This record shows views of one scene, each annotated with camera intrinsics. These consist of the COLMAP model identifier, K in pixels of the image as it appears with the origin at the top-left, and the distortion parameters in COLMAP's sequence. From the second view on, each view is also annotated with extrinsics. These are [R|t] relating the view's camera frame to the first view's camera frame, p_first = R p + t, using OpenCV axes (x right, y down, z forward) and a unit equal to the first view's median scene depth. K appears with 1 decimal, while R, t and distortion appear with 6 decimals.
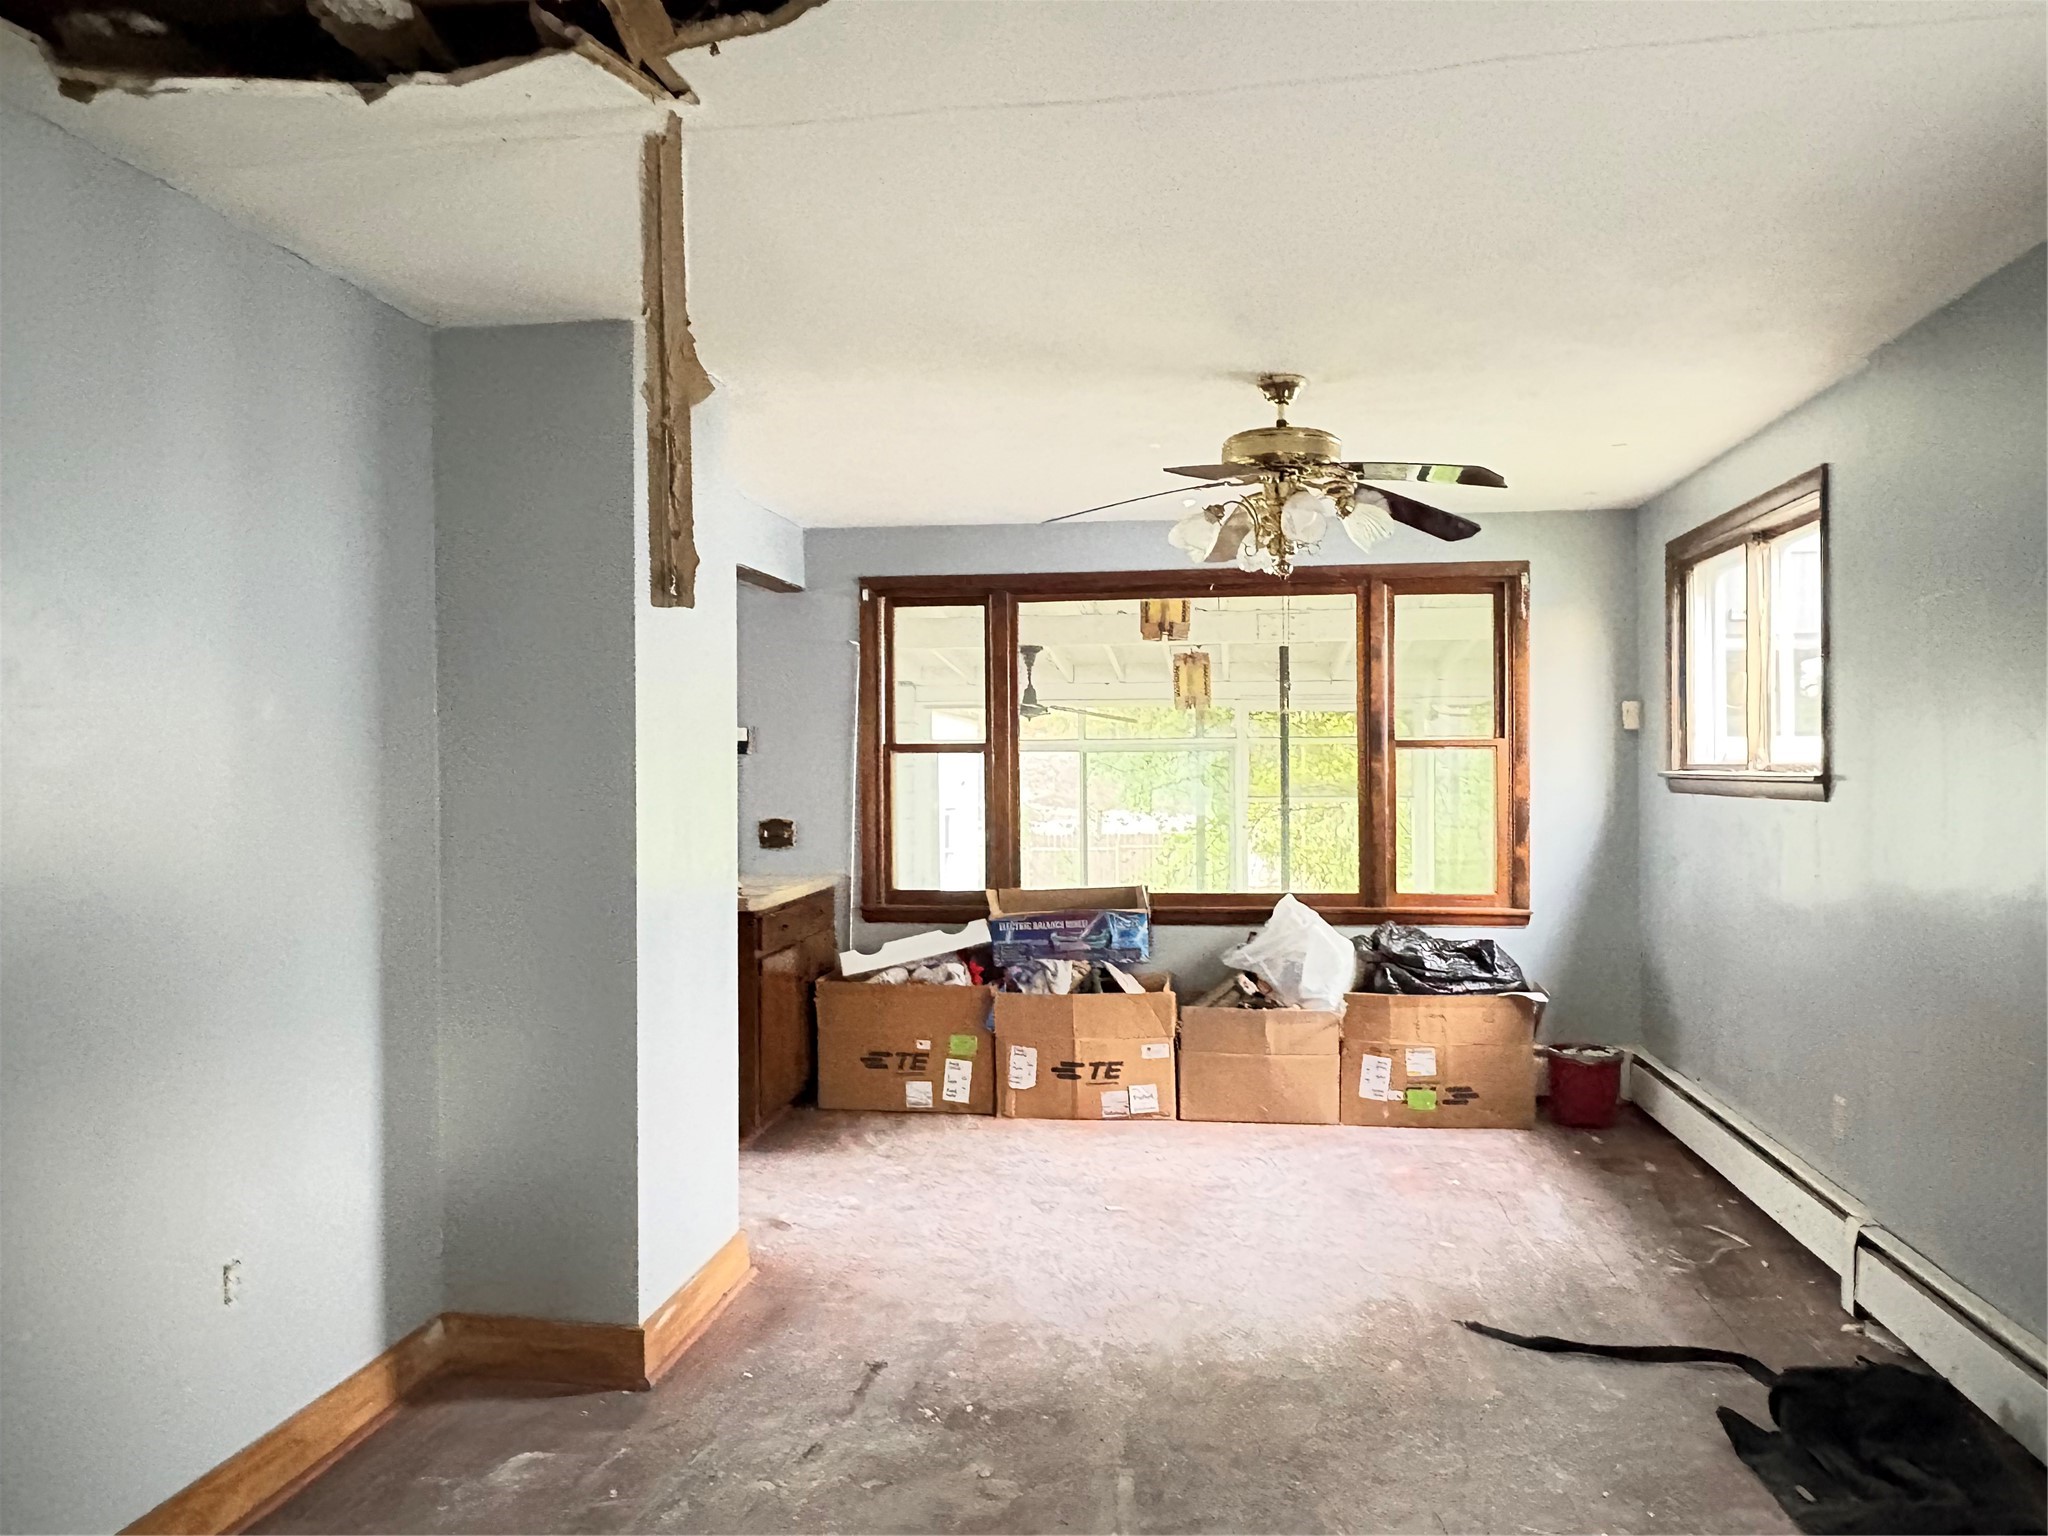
lens RADIAL K [[1467.6, 0, 1041.8], [0, 1467.6, 784.2], [0, 0, 1]] dist [-0.003006, 0.000261]
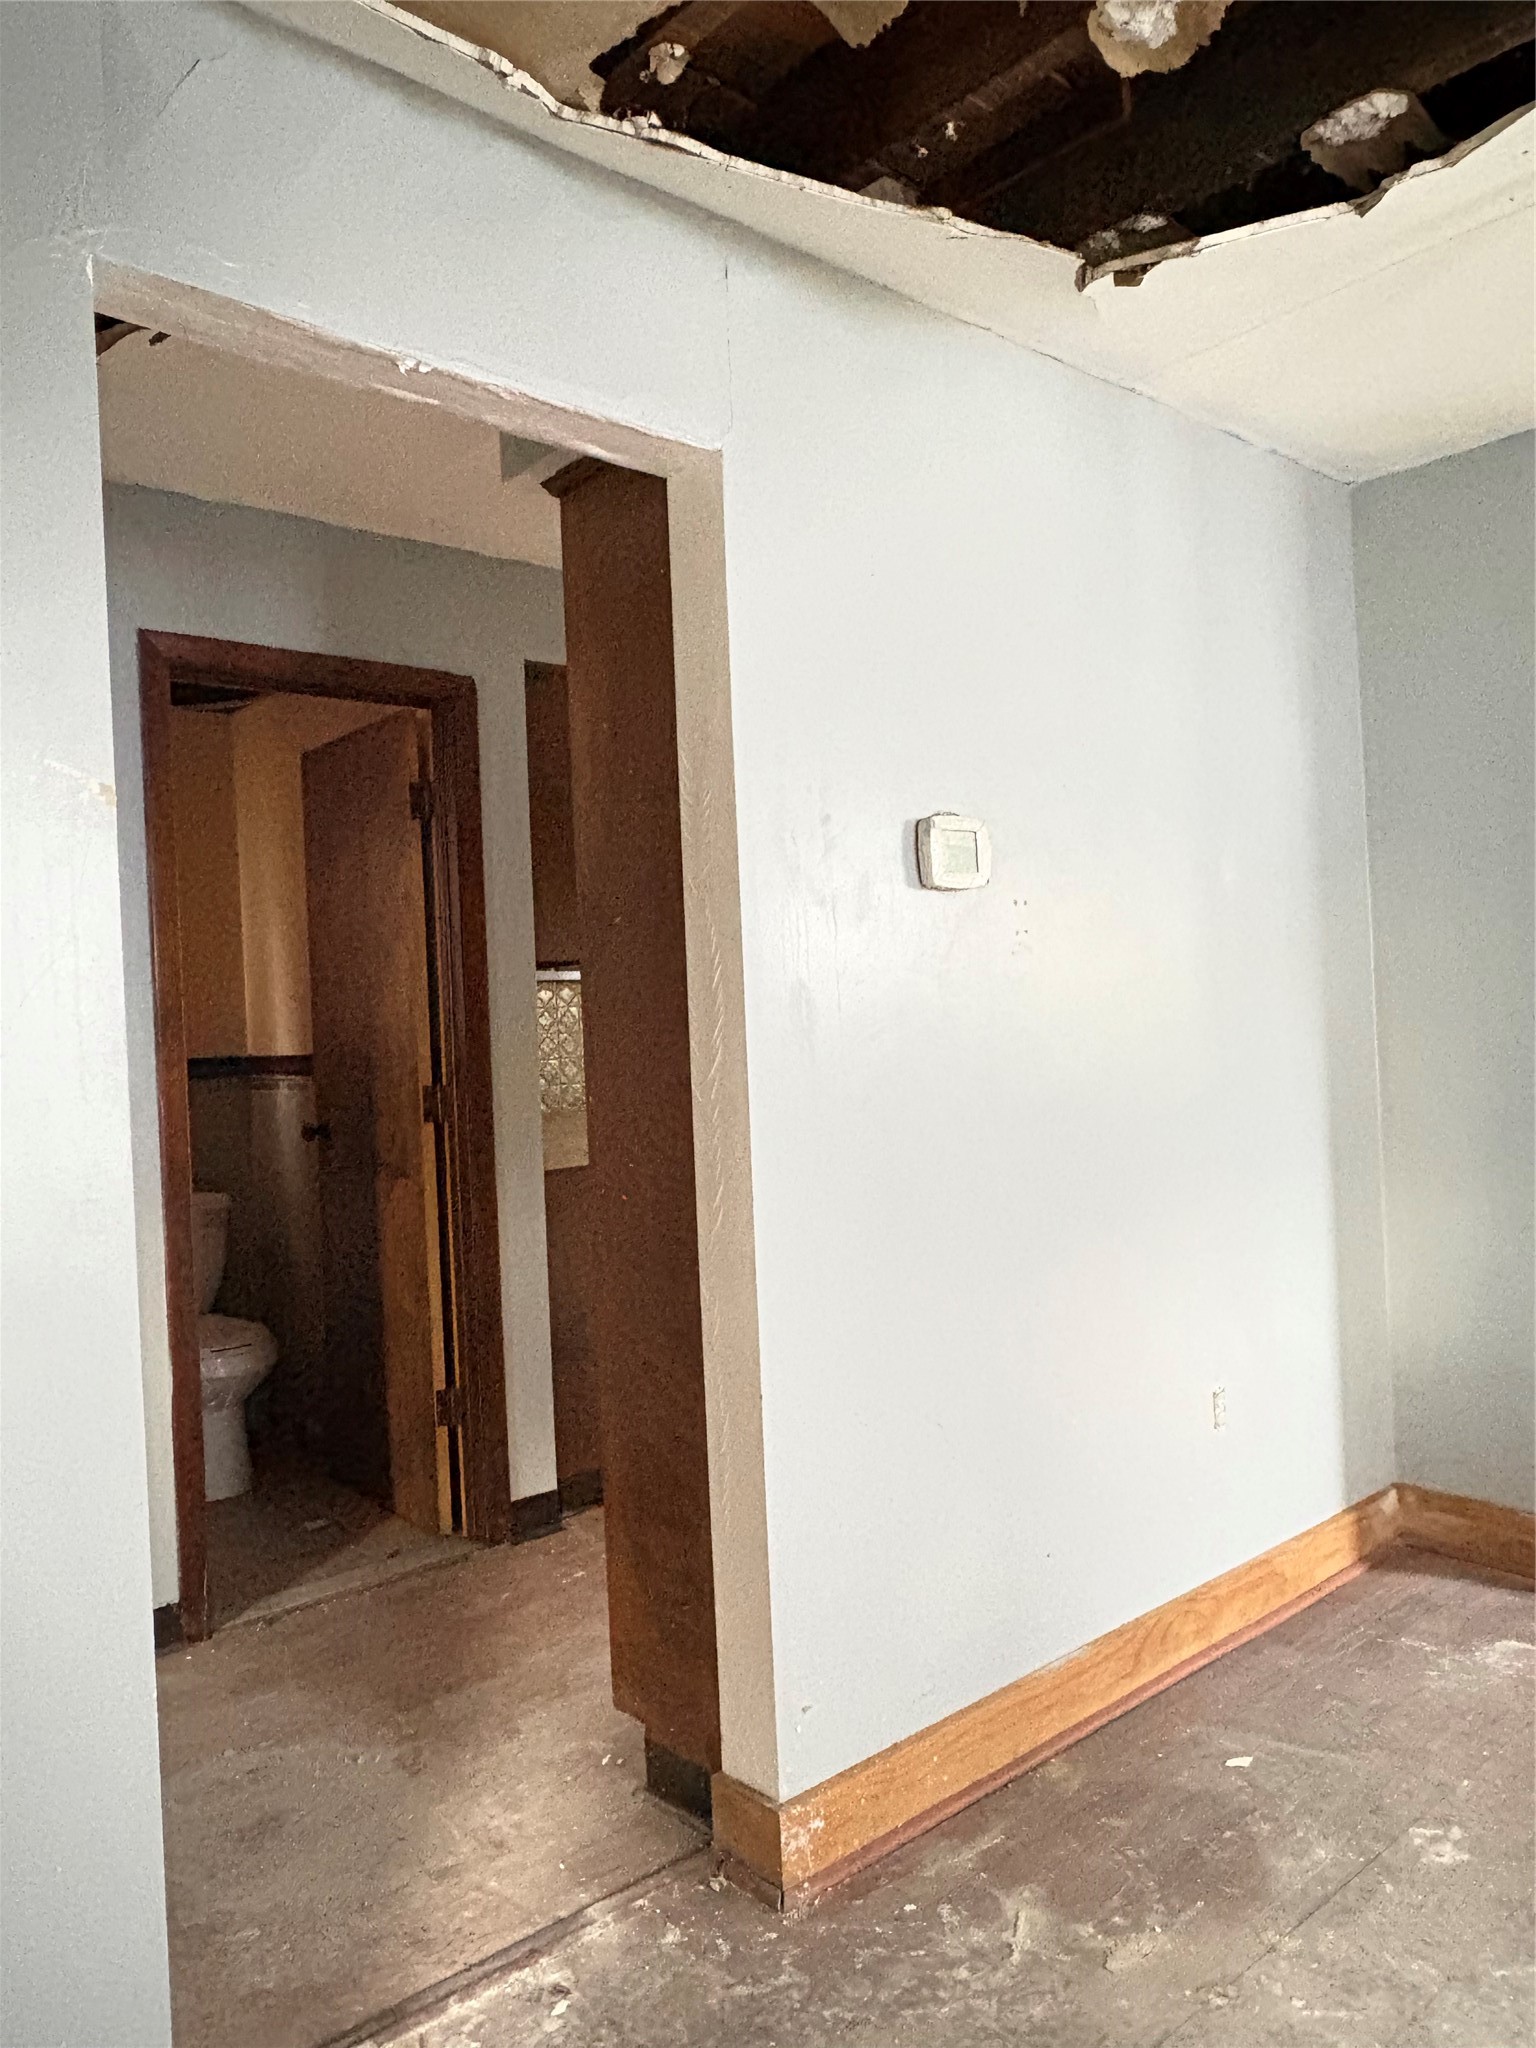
lens RADIAL K [[1467.6, 0, 770.0], [0, 1467.6, 1019.6], [0, 0, 1]] dist [-0.003006, 0.000261]
pose [[0.757779, -0.027279, -0.651941, -0.059145], [0.033309, 0.999440, -0.003103, 0.029990], [0.651661, -0.019364, 0.758263, -0.009633]]
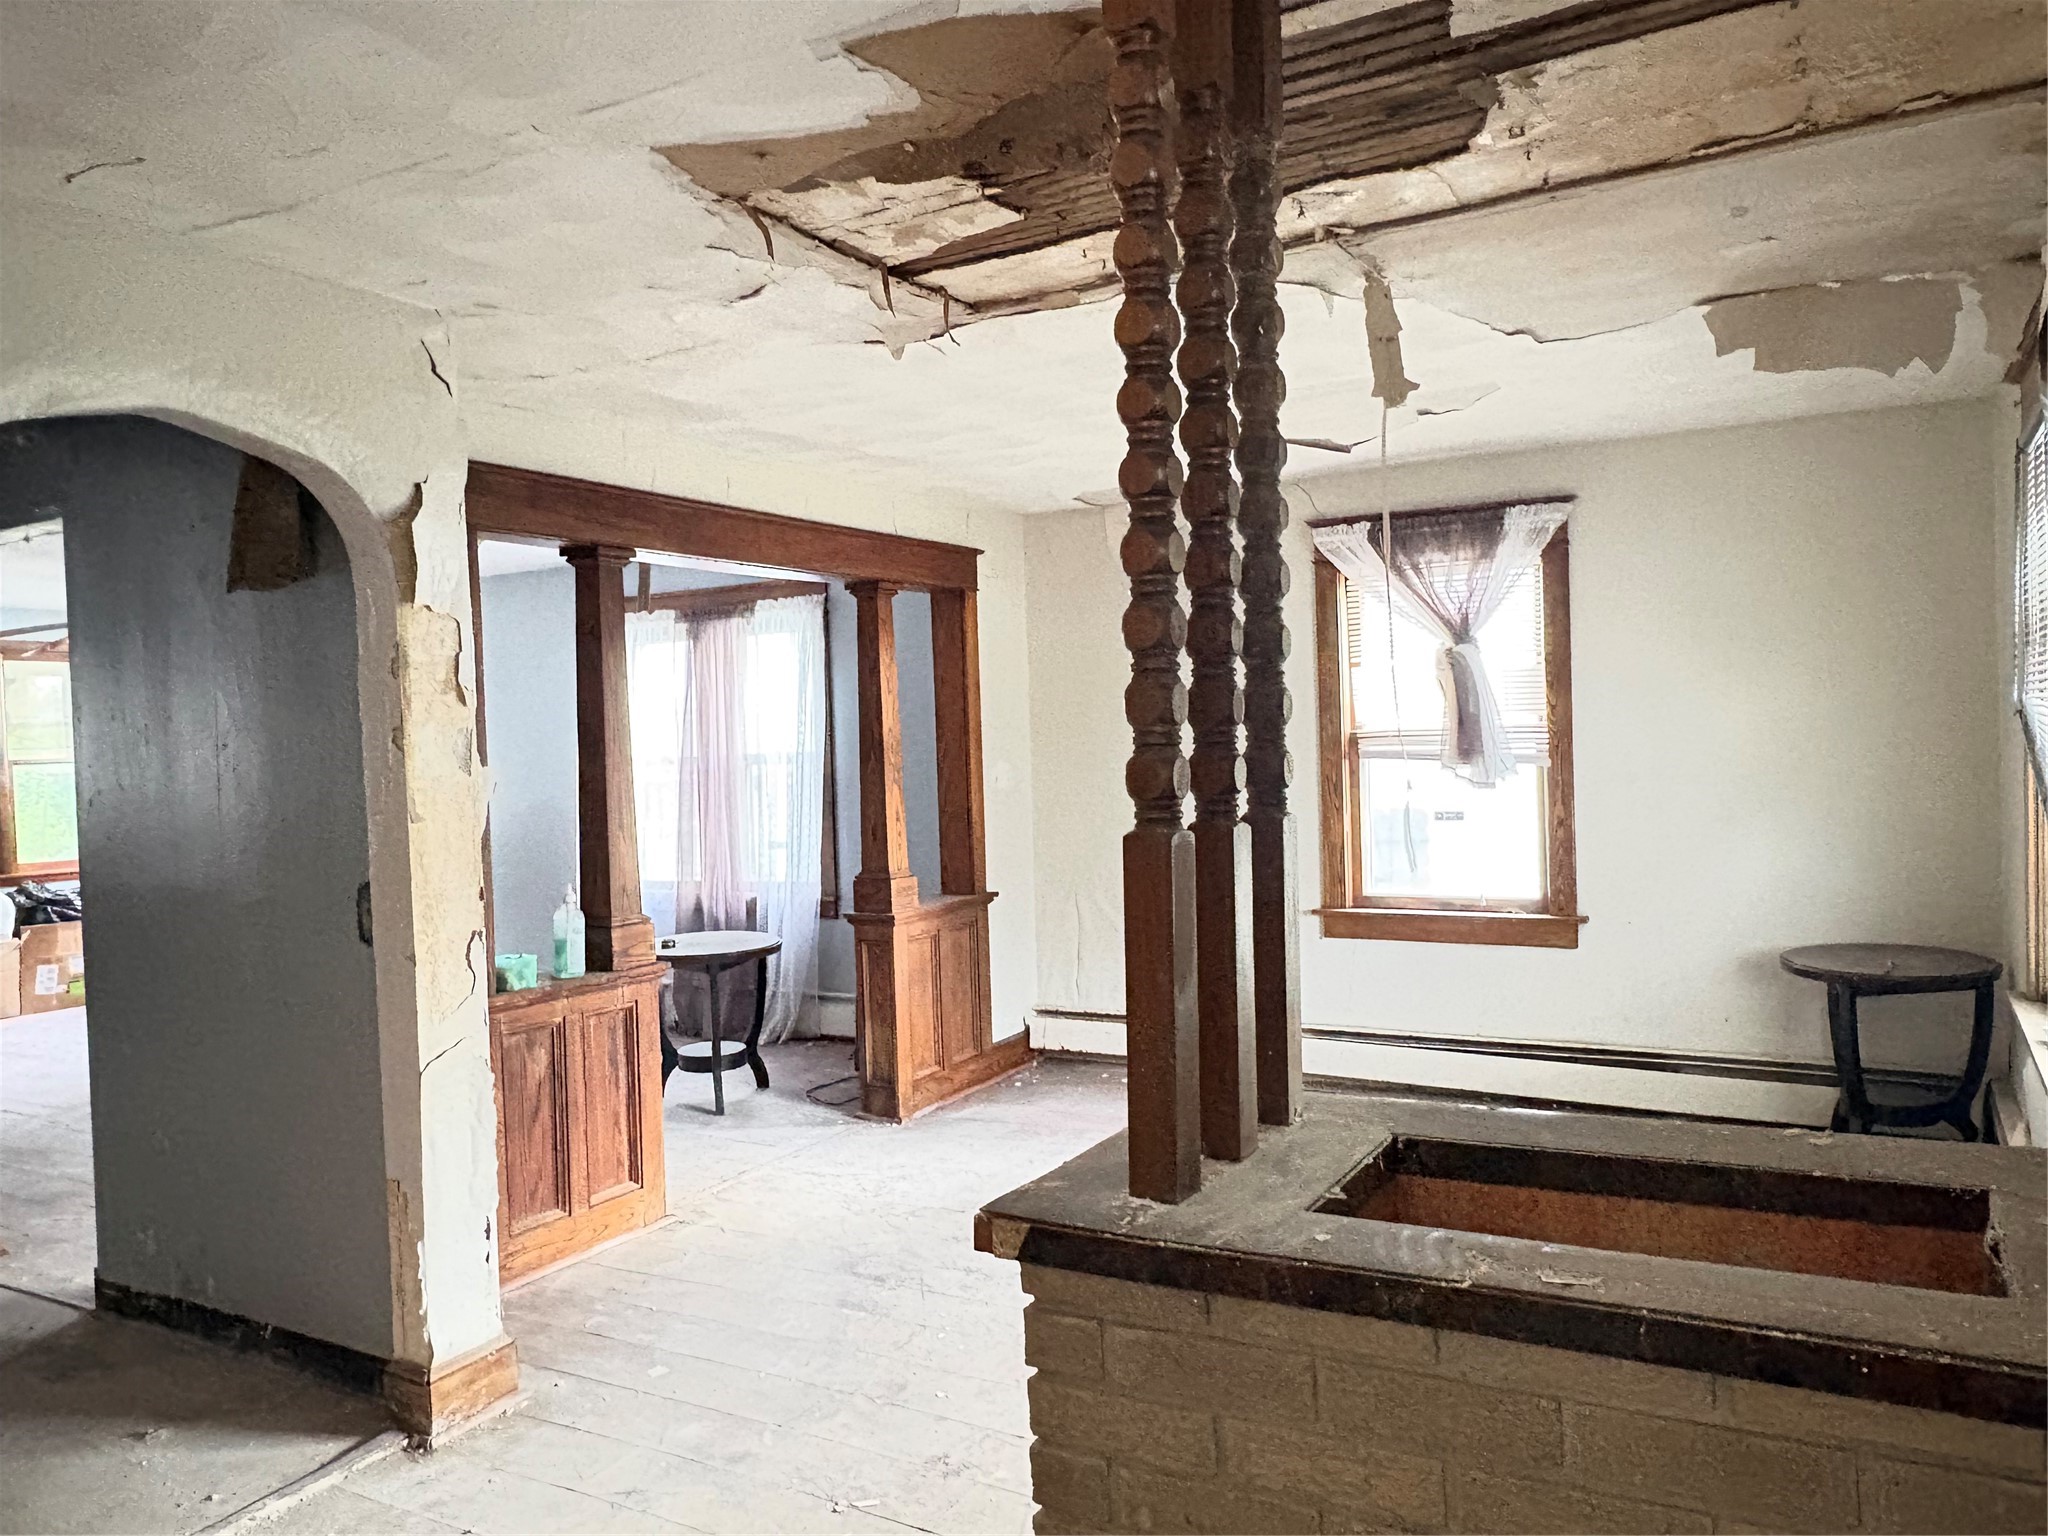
lens RADIAL K [[1467.6, 0, 1022.4], [0, 1467.6, 765.7], [0, 0, 1]] dist [-0.003006, 0.000261]
pose [[0.394074, -0.027489, 0.918668, -0.954924], [0.041803, 0.999054, 0.011962, 0.000429], [-0.918128, 0.033689, 0.394851, -0.682162]]
